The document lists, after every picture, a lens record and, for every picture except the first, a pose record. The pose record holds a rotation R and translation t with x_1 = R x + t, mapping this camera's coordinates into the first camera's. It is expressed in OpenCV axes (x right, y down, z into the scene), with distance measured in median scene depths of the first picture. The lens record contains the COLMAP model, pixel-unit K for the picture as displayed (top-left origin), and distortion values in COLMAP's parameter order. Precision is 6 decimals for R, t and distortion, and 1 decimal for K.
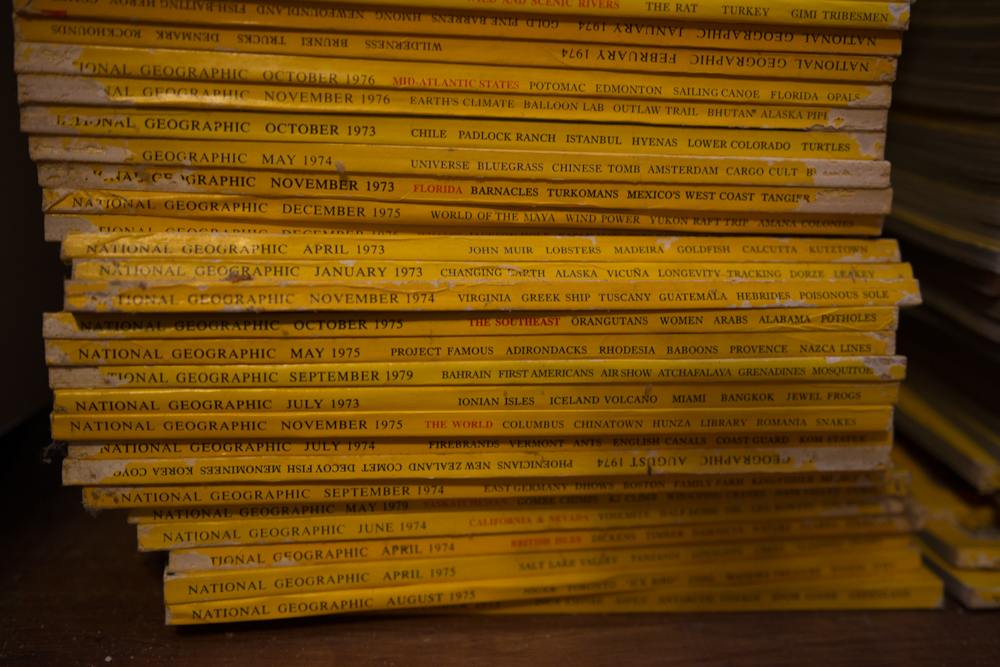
lens RADIAL K [[1077.2, 0, 495.9], [0, 1077.2, 341.6], [0, 0, 1]] dist [0.005377, 0.000000]
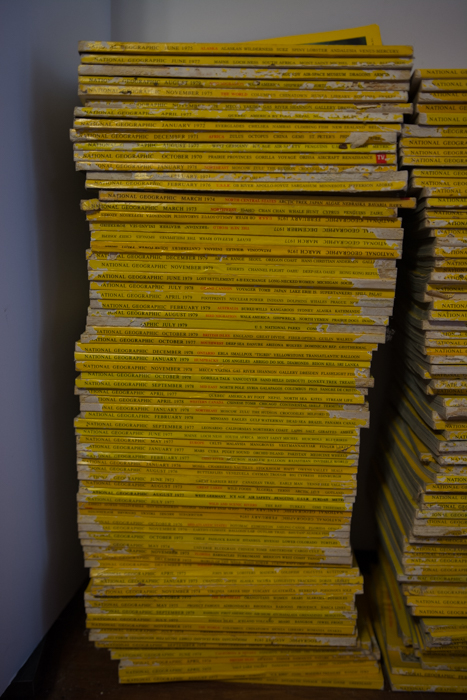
lens RADIAL K [[754.0, 0, 230.7], [0, 754.0, 348.1], [0, 0, 1]] dist [0.005377, 0.000000]
pose [[0.987879, 0.009021, -0.154966, 0.366741], [-0.007989, 0.999942, 0.007283, -0.765343], [0.155022, -0.005957, 0.987893, -1.178991]]
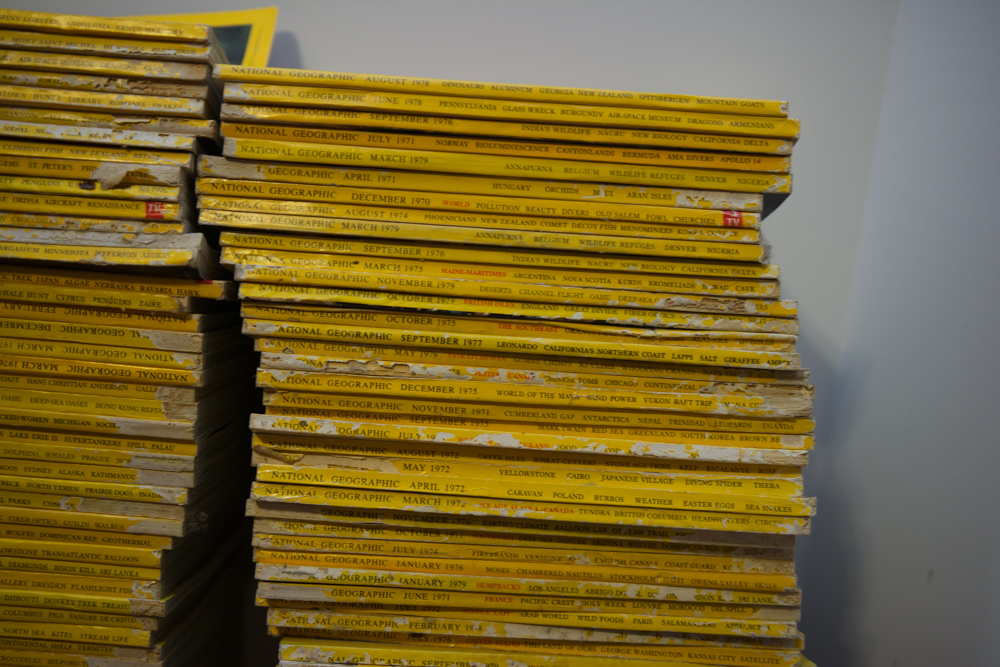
lens RADIAL K [[1077.2, 0, 506.4], [0, 1077.2, 327.8], [0, 0, 1]] dist [0.005377, 0.000000]
pose [[0.992304, 0.037693, -0.117951, 1.105136], [-0.056140, 0.985968, -0.157212, -0.847578], [0.110370, 0.162624, 0.980496, -0.691323]]
